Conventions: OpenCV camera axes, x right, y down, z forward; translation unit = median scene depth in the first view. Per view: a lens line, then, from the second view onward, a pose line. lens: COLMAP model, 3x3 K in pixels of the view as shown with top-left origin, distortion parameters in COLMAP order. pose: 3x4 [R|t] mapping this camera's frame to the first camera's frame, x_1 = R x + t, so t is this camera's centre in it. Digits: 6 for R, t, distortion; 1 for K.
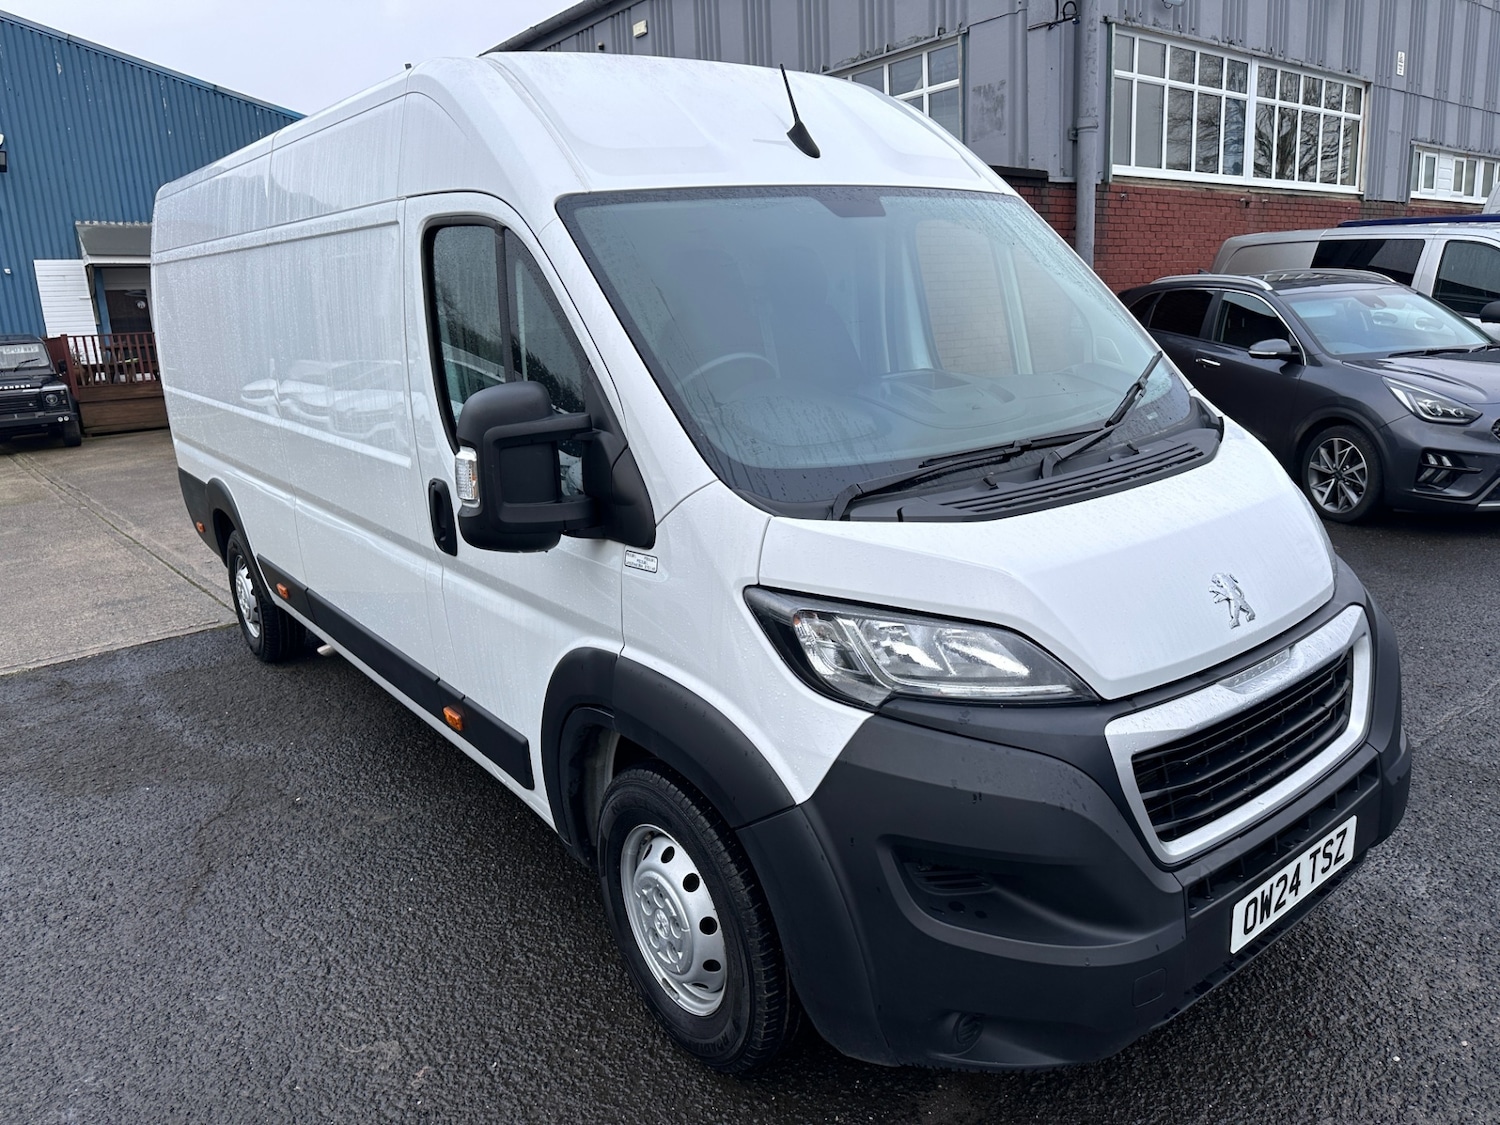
lens RADIAL K [[1053.6, 0, 756.9], [0, 1053.6, 553.6], [0, 0, 1]] dist [0.031033, -0.038799]
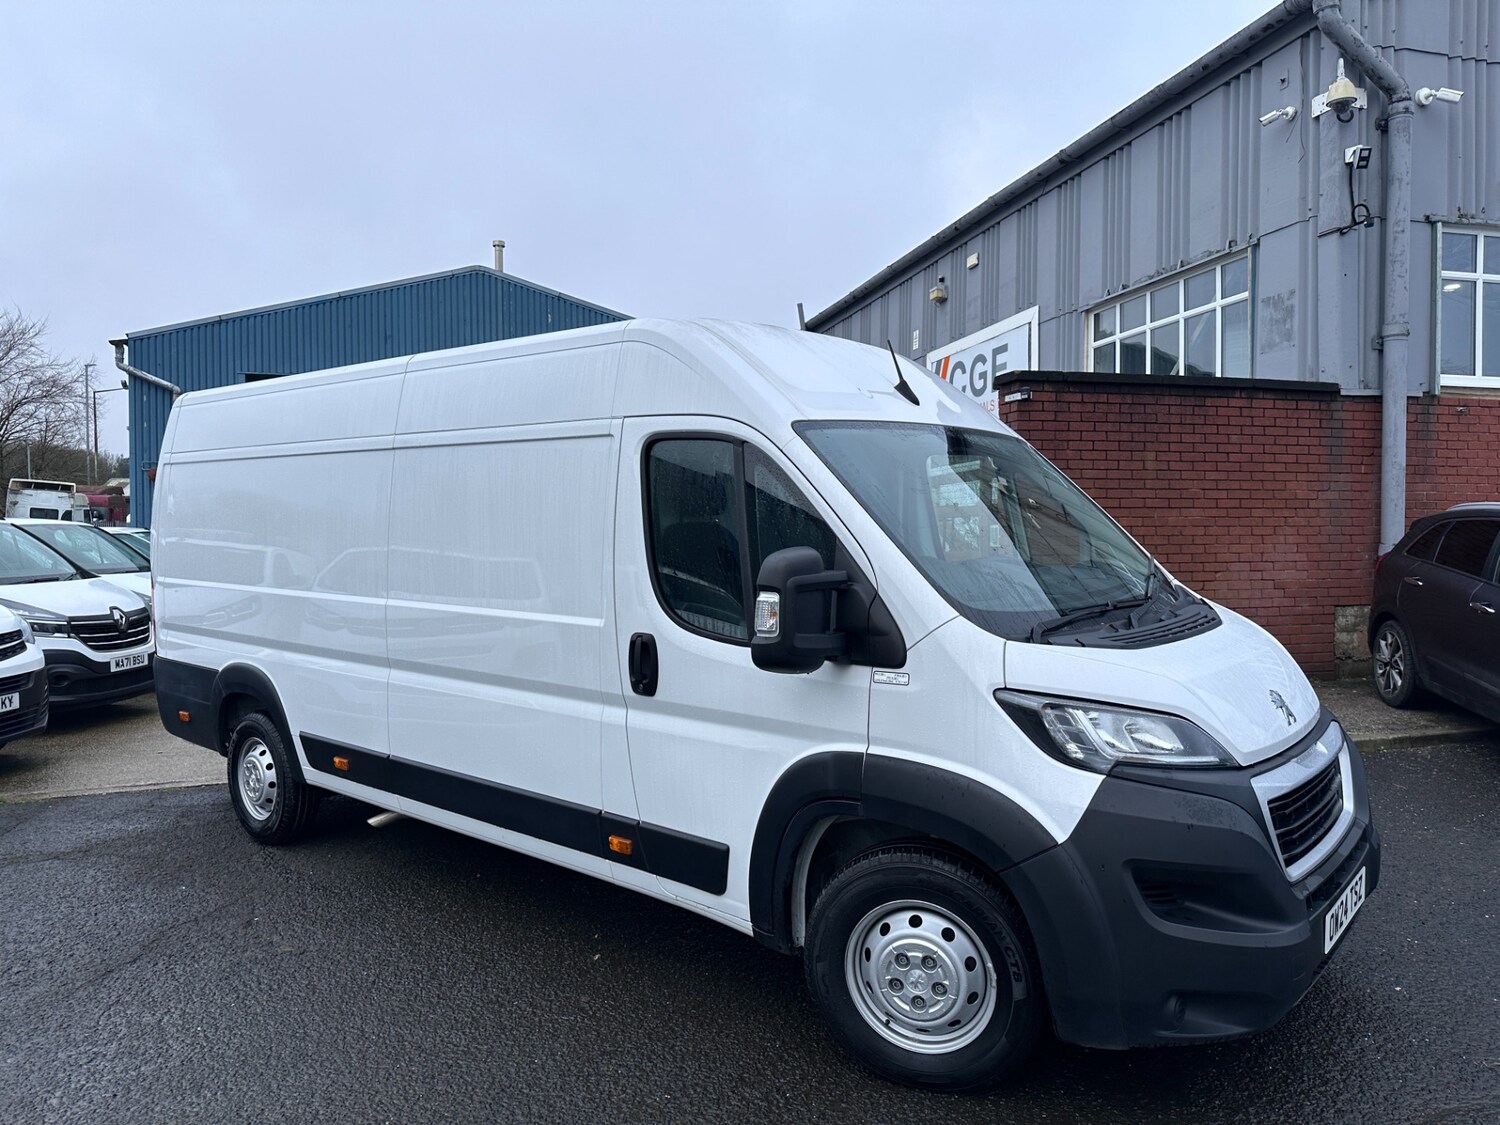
lens RADIAL K [[1053.6, 0, 752.1], [0, 1053.6, 562.2], [0, 0, 1]] dist [0.031033, -0.038799]
pose [[0.978015, 0.027839, 0.206667, -0.558009], [0.016435, 0.977677, -0.209471, 0.138237], [-0.207885, 0.208262, 0.955725, -0.276017]]
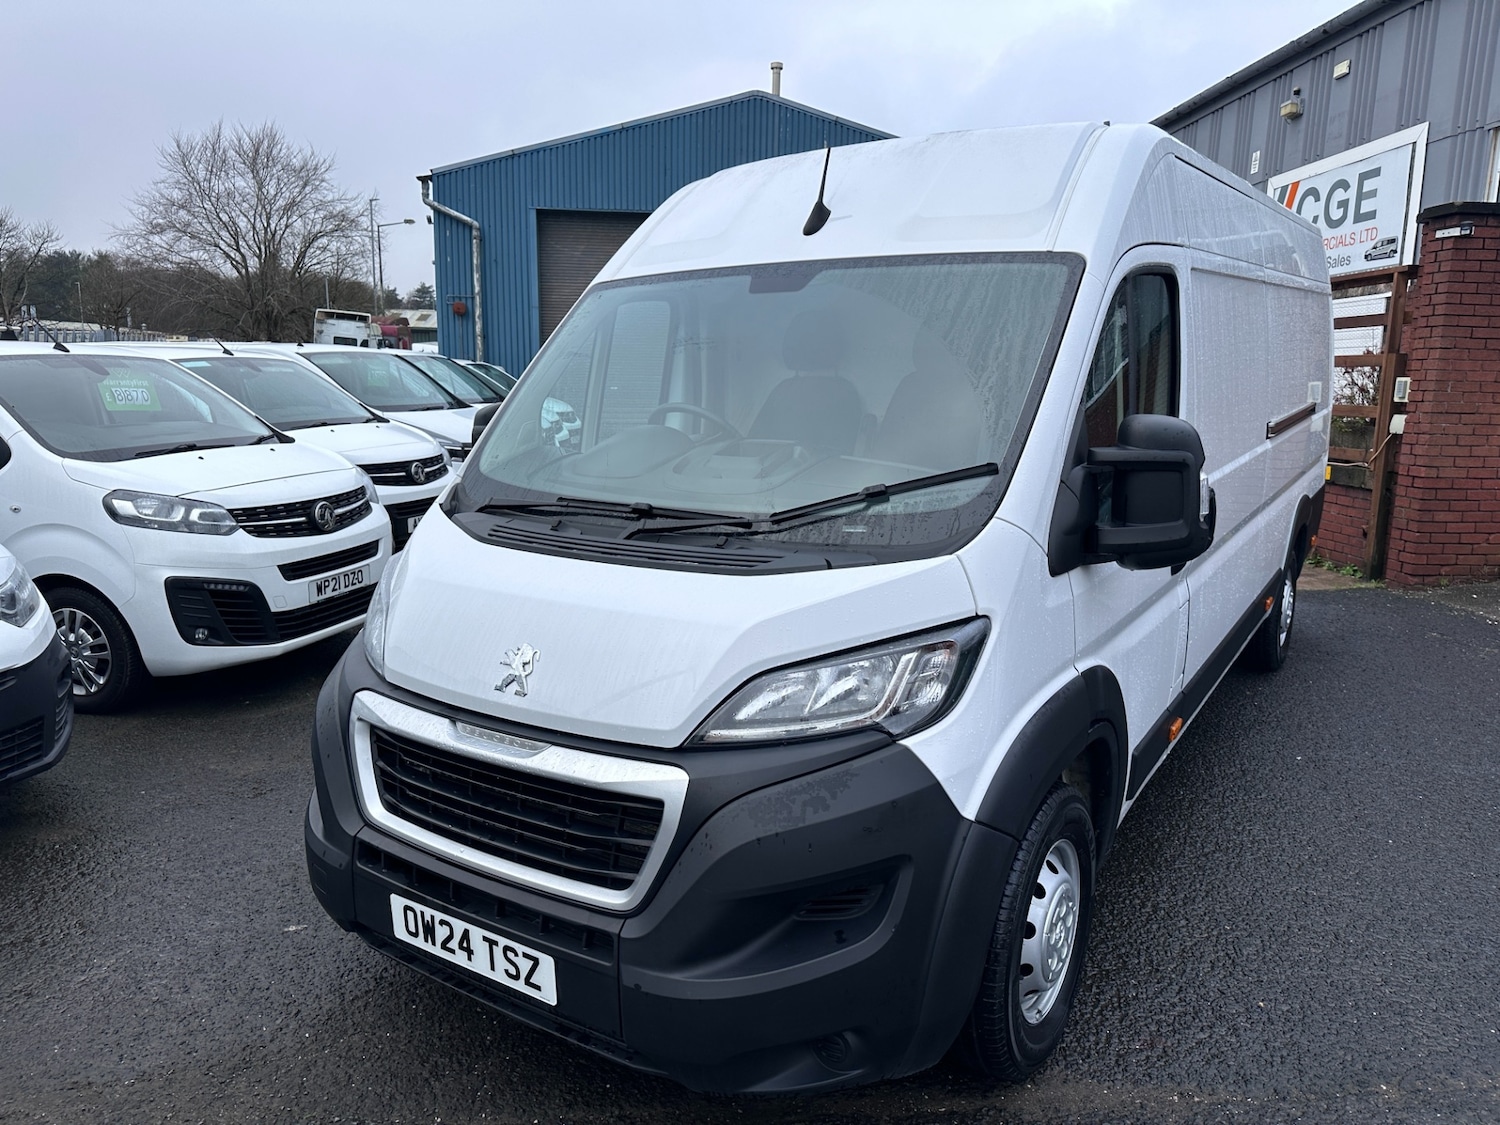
lens RADIAL K [[1053.6, 0, 754.4], [0, 1053.6, 569.5], [0, 0, 1]] dist [0.031033, -0.038799]
pose [[0.998418, 0.055130, 0.011085, -1.042141], [-0.054511, 0.997260, -0.050019, 0.142231], [-0.013812, 0.049336, 0.998687, -0.268625]]
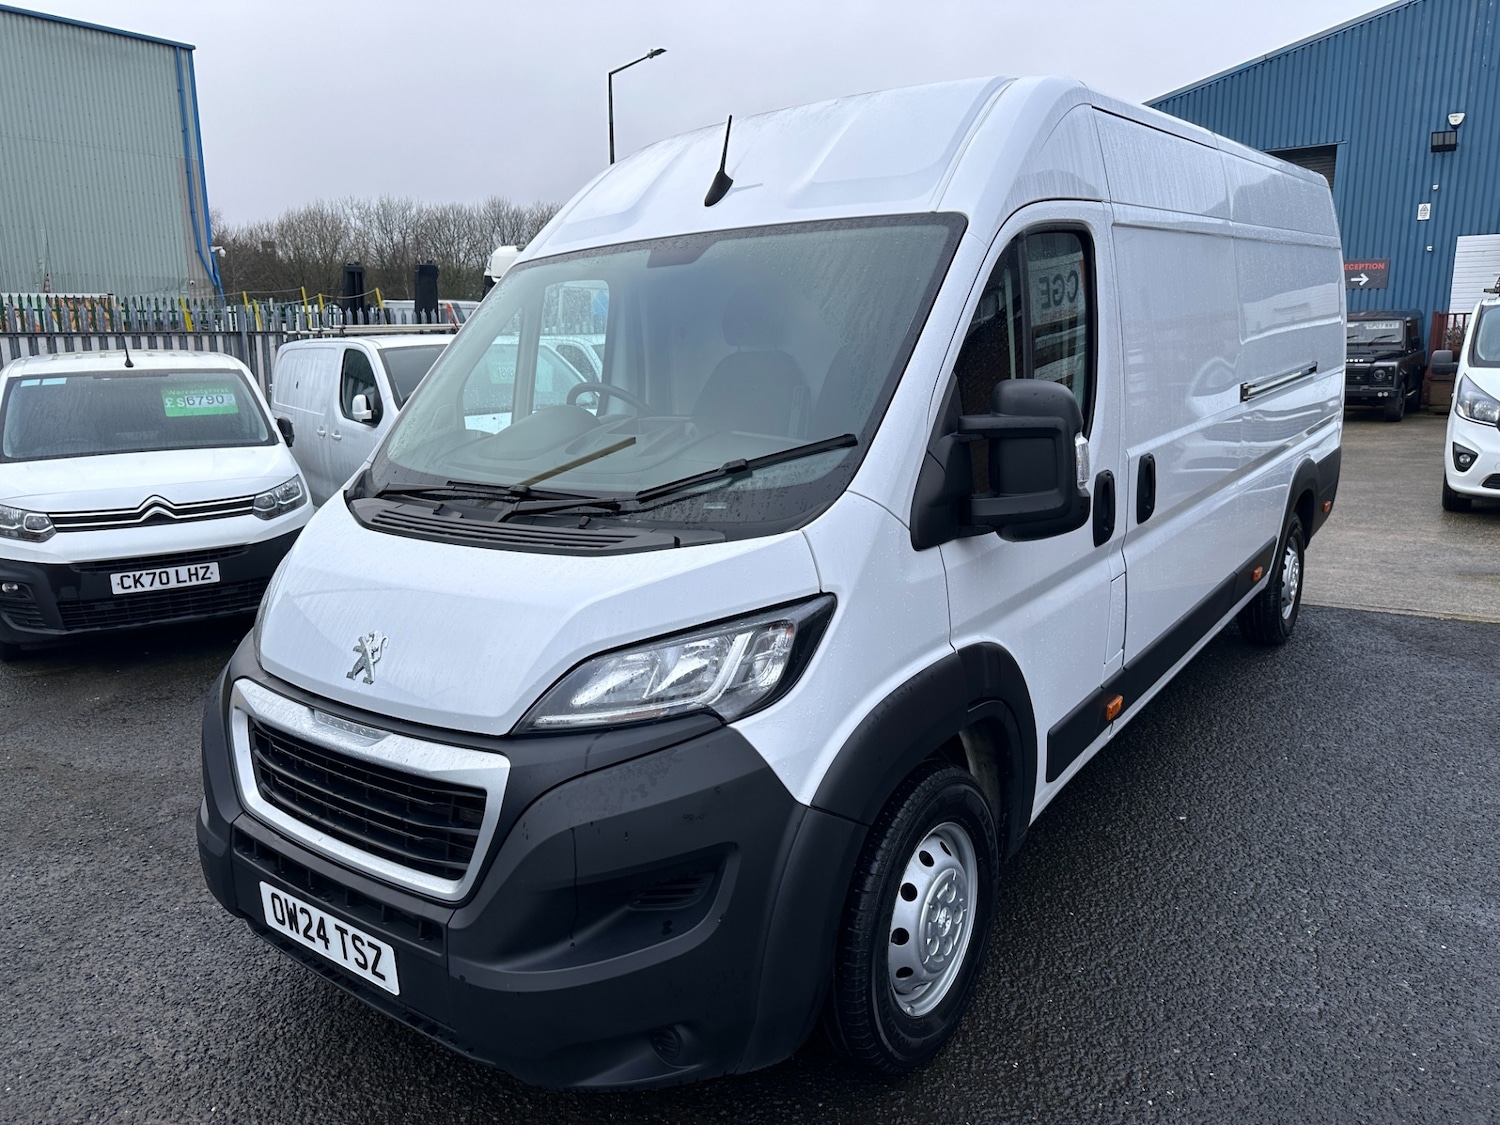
lens RADIAL K [[1053.6, 0, 748.5], [0, 1053.6, 554.5], [0, 0, 1]] dist [0.031033, -0.038799]
pose [[0.997747, 0.034383, -0.057607, -0.834852], [-0.036840, 0.998432, -0.042146, 0.132073], [0.056068, 0.044173, 0.997449, -0.235192]]
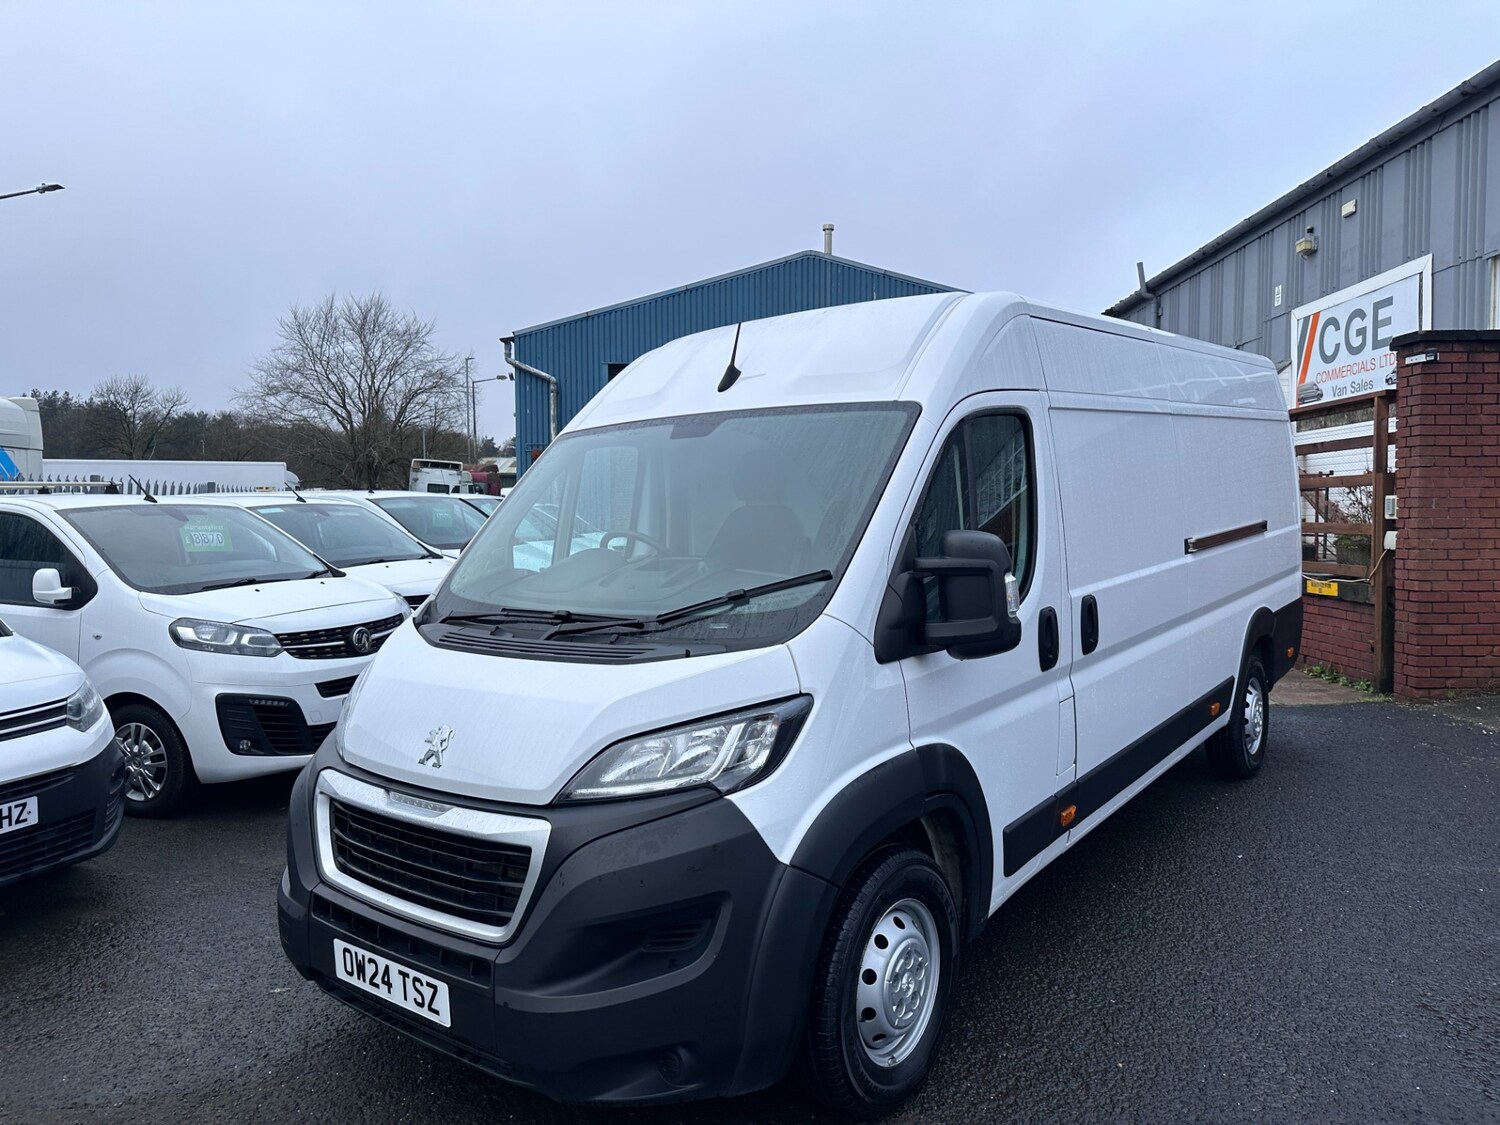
lens RADIAL K [[1053.6, 0, 750.1], [0, 1053.6, 551.8], [0, 0, 1]] dist [0.031033, -0.038799]
pose [[0.996301, 0.035496, -0.078255, -0.792761], [-0.049653, 0.981075, -0.187152, 0.191254], [0.070131, 0.190345, 0.979209, -0.489299]]
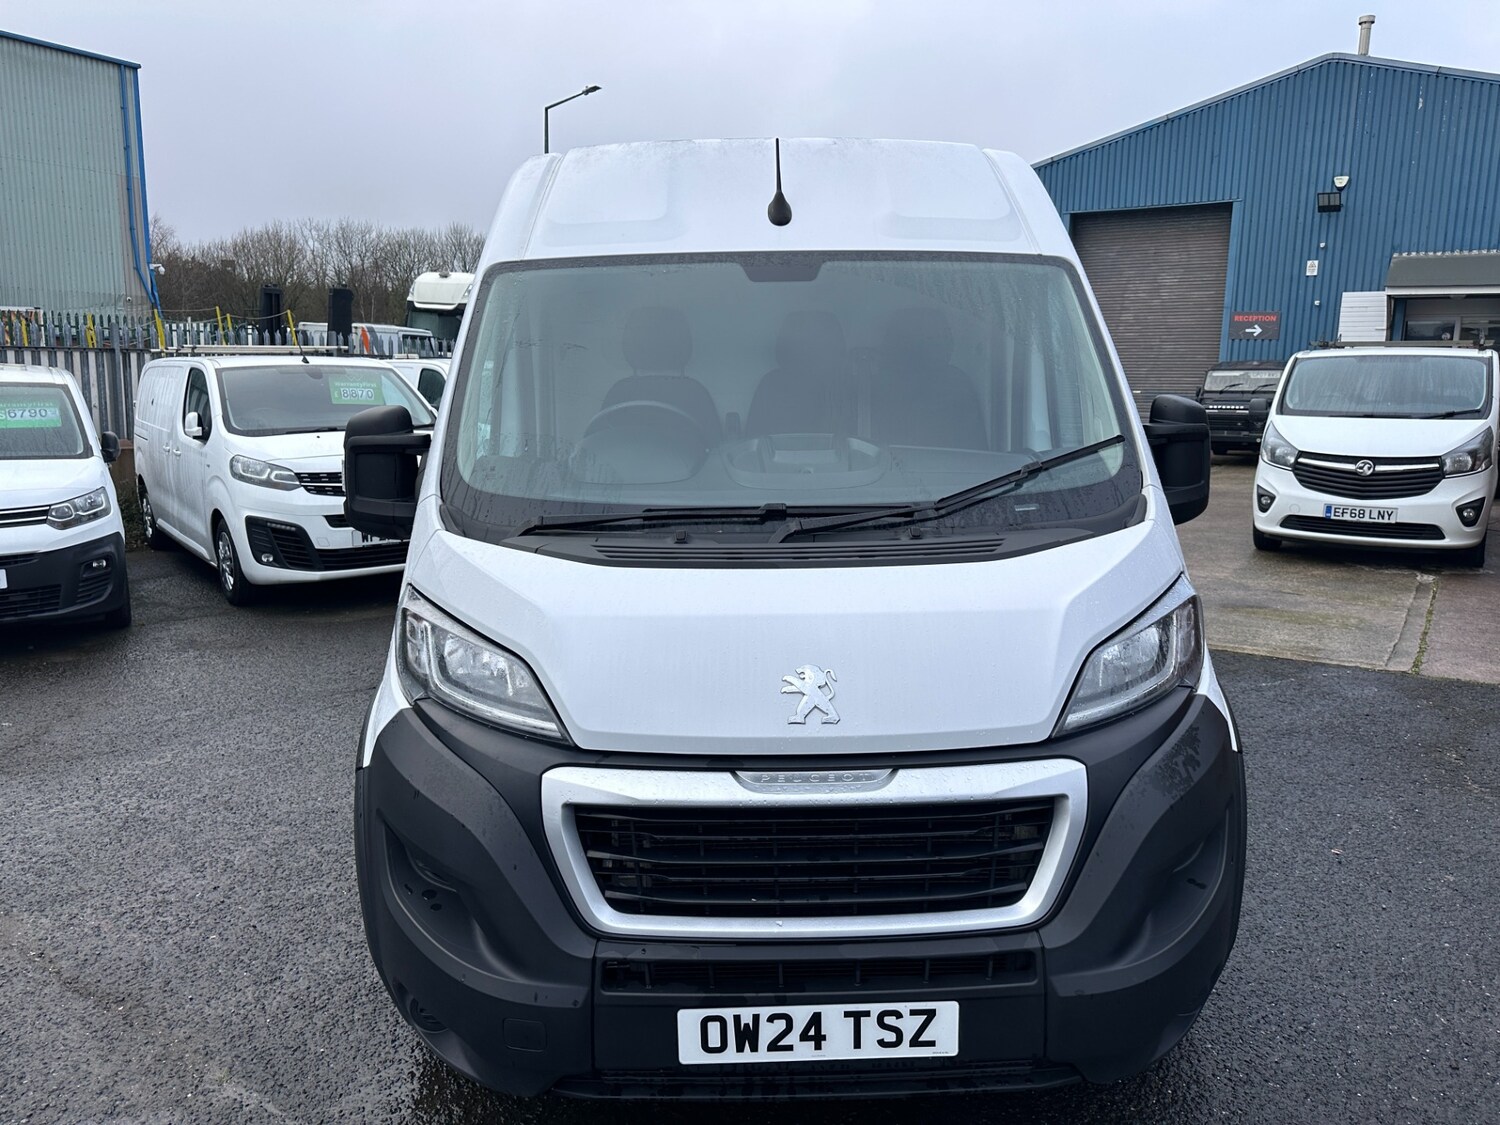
lens RADIAL K [[1053.6, 0, 757.3], [0, 1053.6, 552.2], [0, 0, 1]] dist [0.031033, -0.038799]
pose [[0.800076, 0.150115, -0.580813, 0.896836], [-0.181054, 0.983461, 0.004778, -0.072973], [0.571924, 0.101336, 0.814023, 0.219290]]
